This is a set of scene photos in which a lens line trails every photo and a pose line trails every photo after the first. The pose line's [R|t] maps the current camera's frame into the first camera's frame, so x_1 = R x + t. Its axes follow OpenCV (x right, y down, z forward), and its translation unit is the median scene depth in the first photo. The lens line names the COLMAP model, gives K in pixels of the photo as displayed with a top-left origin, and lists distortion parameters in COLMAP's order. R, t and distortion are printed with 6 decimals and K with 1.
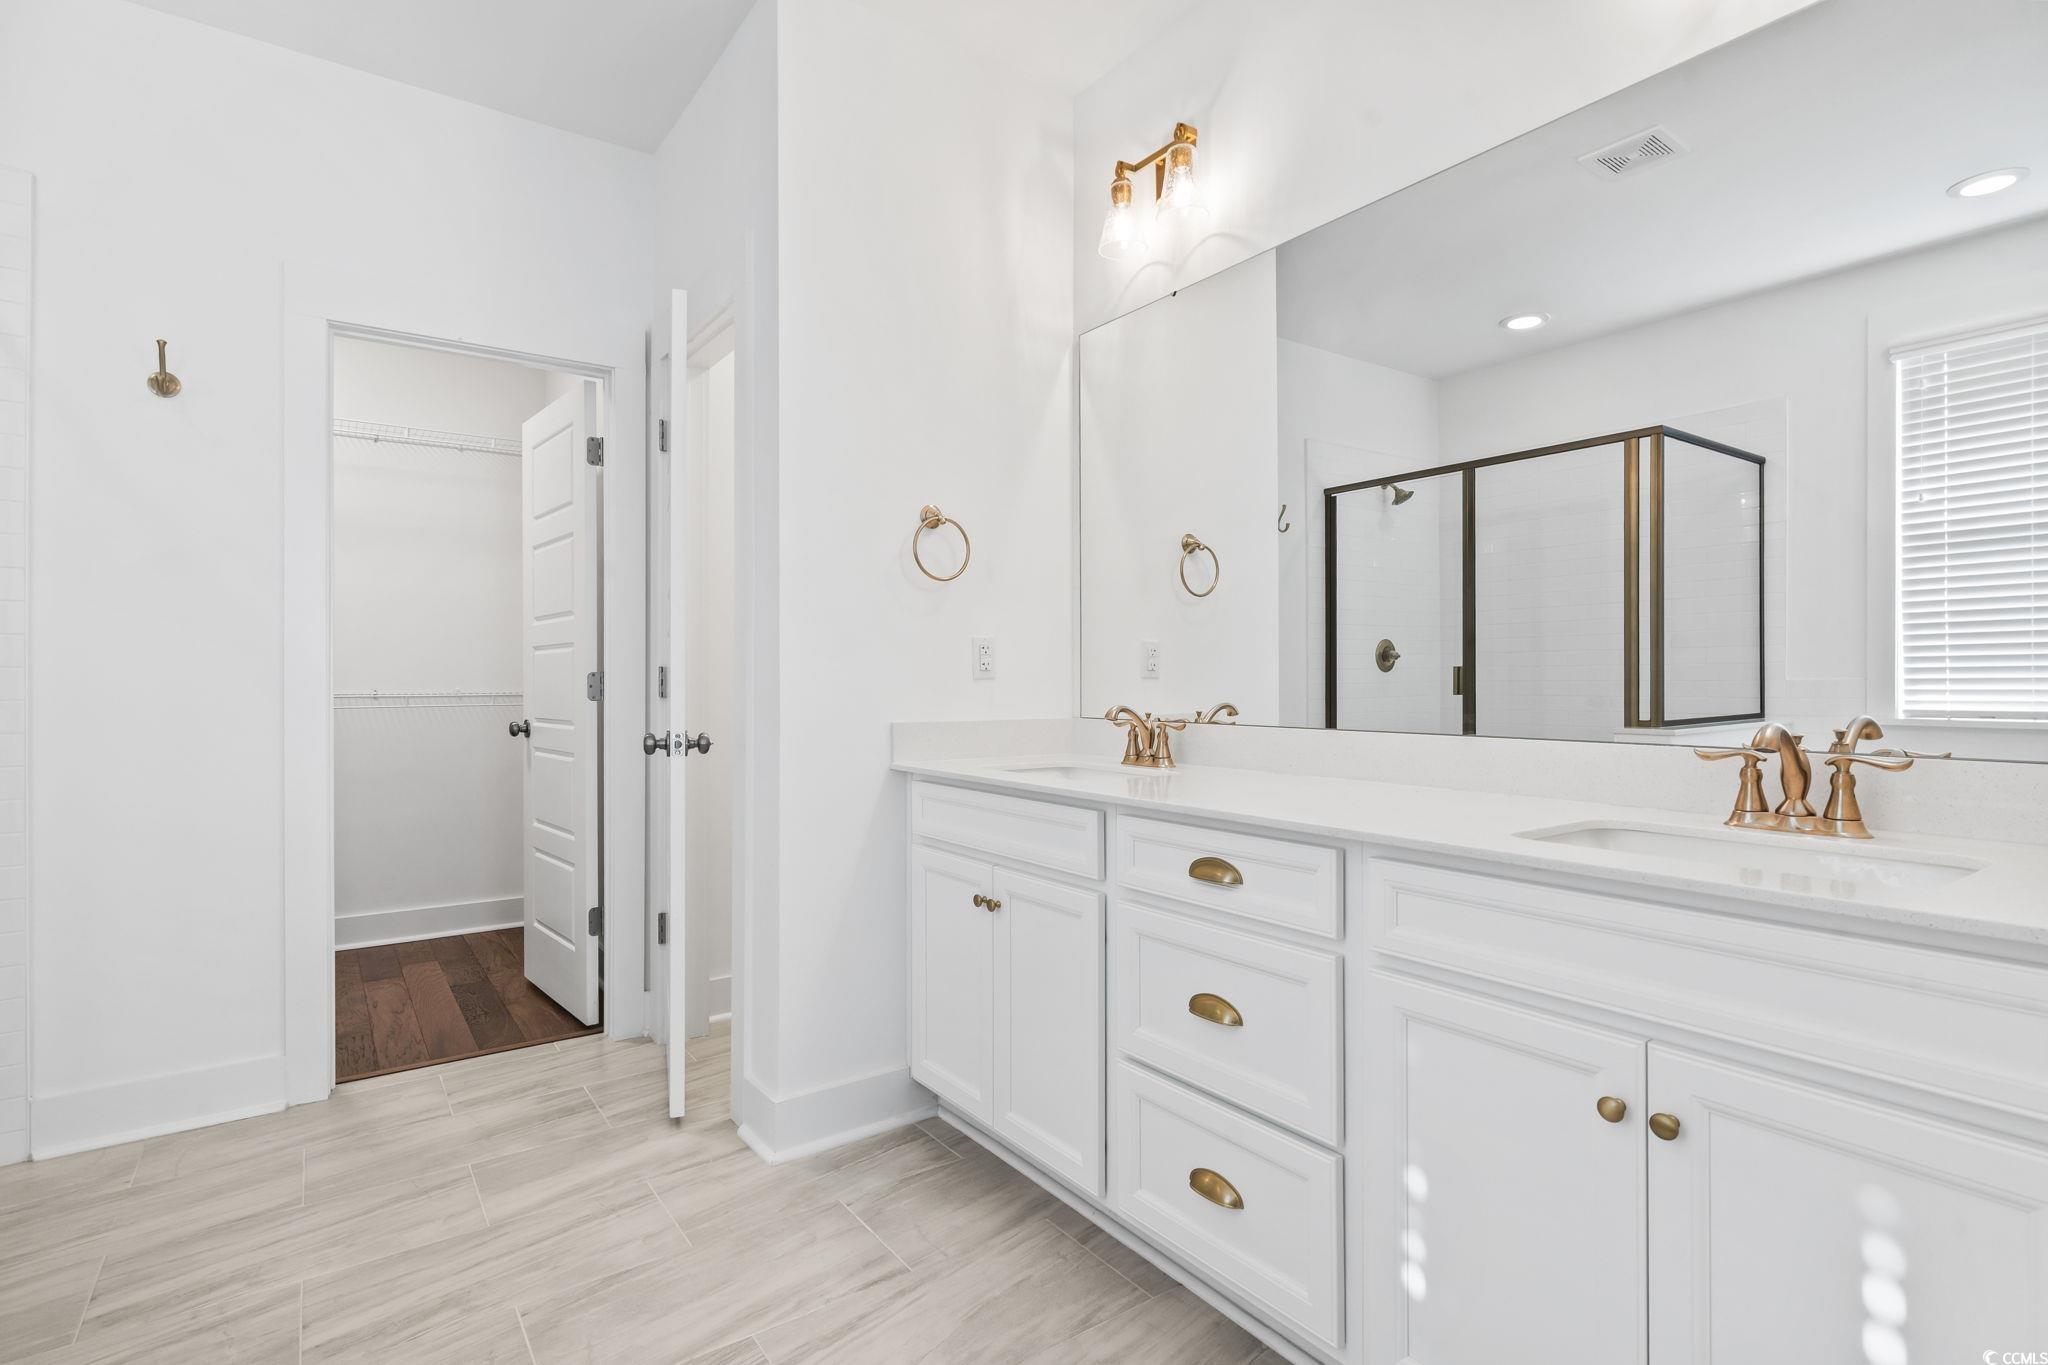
lens RADIAL K [[979.6, 0, 1018.8], [0, 979.6, 678.6], [0, 0, 1]] dist [0.000812, 0.000418]
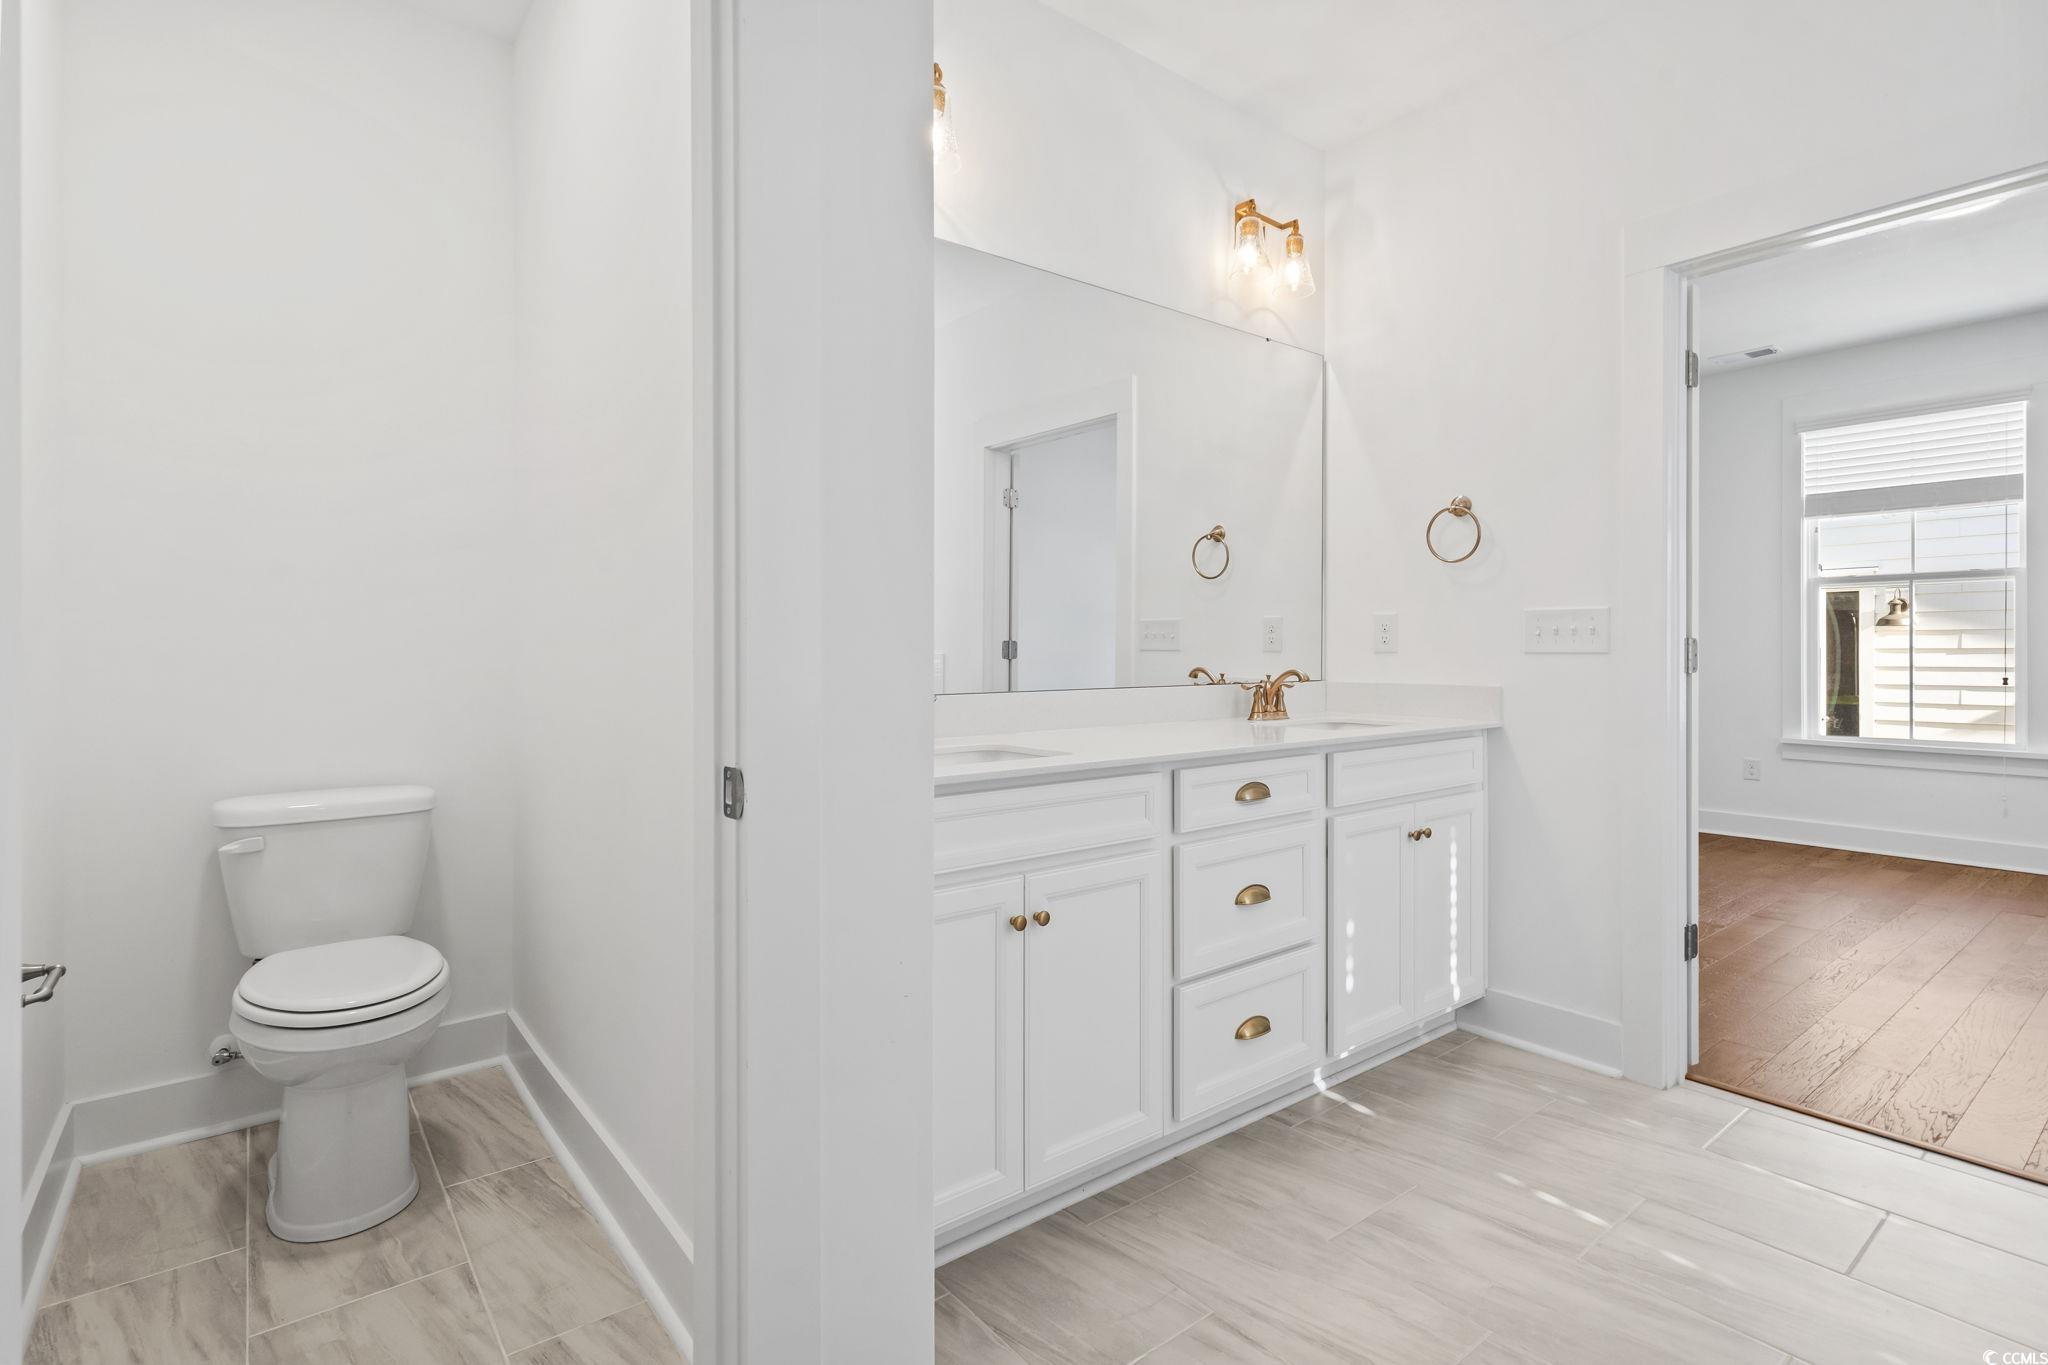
lens RADIAL K [[979.6, 0, 1011.5], [0, 979.6, 680.2], [0, 0, 1]] dist [0.000812, 0.000418]
pose [[-0.043889, -0.019851, 0.998839, -1.277864], [-0.002247, 0.999802, 0.019772, 0.025214], [-0.999034, -0.001377, -0.043924, 1.607557]]
